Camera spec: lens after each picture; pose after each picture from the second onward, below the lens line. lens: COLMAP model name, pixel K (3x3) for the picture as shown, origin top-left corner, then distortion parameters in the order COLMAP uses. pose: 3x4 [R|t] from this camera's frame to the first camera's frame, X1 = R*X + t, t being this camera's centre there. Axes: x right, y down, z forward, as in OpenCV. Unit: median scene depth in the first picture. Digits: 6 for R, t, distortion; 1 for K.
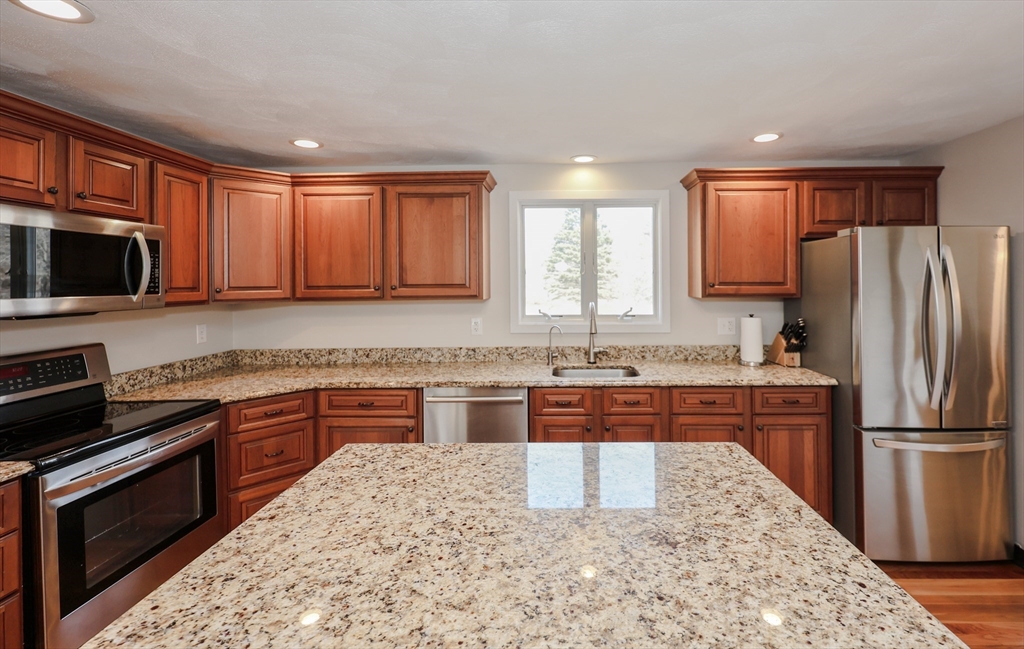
lens RADIAL K [[452.1, 0, 546.7], [0, 452.1, 282.2], [0, 0, 1]] dist [0.008377, 0.000169]
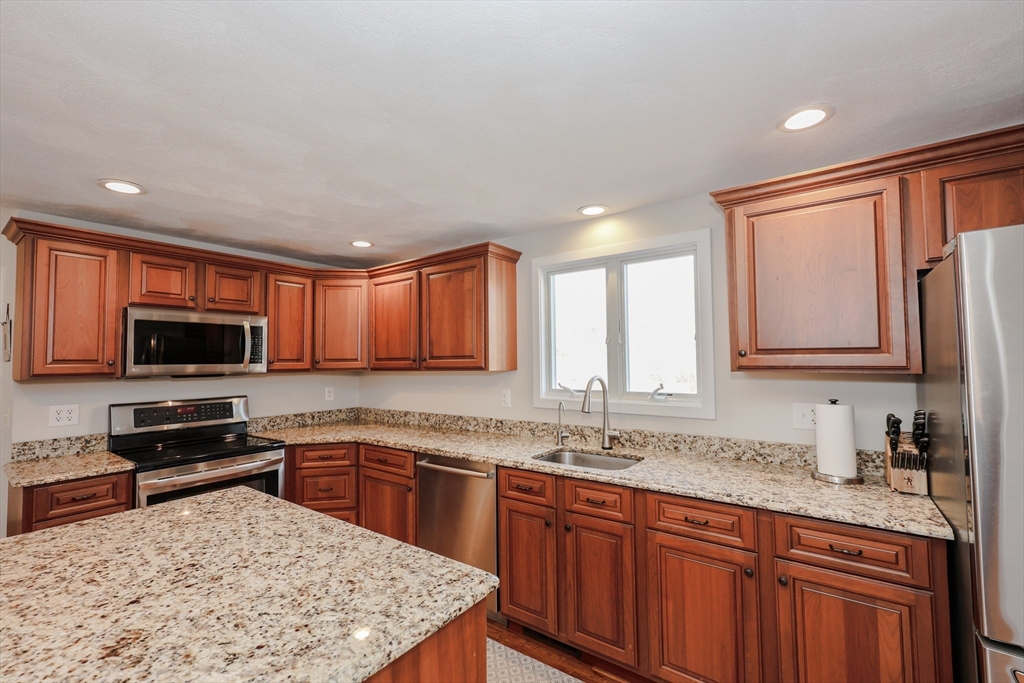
lens RADIAL K [[432.1, 0, 506.7], [0, 432.1, 344.5], [0, 0, 1]] dist [0.005727, -0.000096]
pose [[0.817400, -0.023607, -0.575587, 0.449946], [0.005189, 0.999421, -0.033620, 0.012588], [0.576047, 0.024494, 0.817049, 0.249973]]
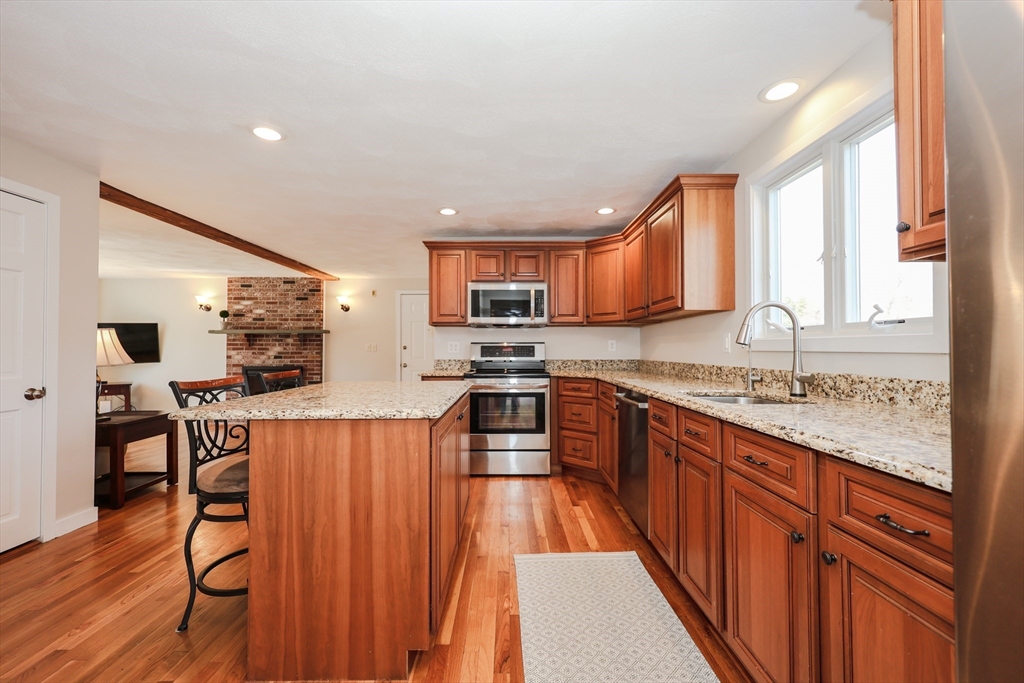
lens RADIAL K [[414.7, 0, 512.0], [0, 414.7, 341.5], [0, 0, 1]] dist [-0.002115, -0.000055]
pose [[0.036716, -0.007647, -0.999296, 0.733491], [0.002656, 0.999968, -0.007554, 0.113280], [0.999322, -0.002377, 0.036735, 0.617916]]
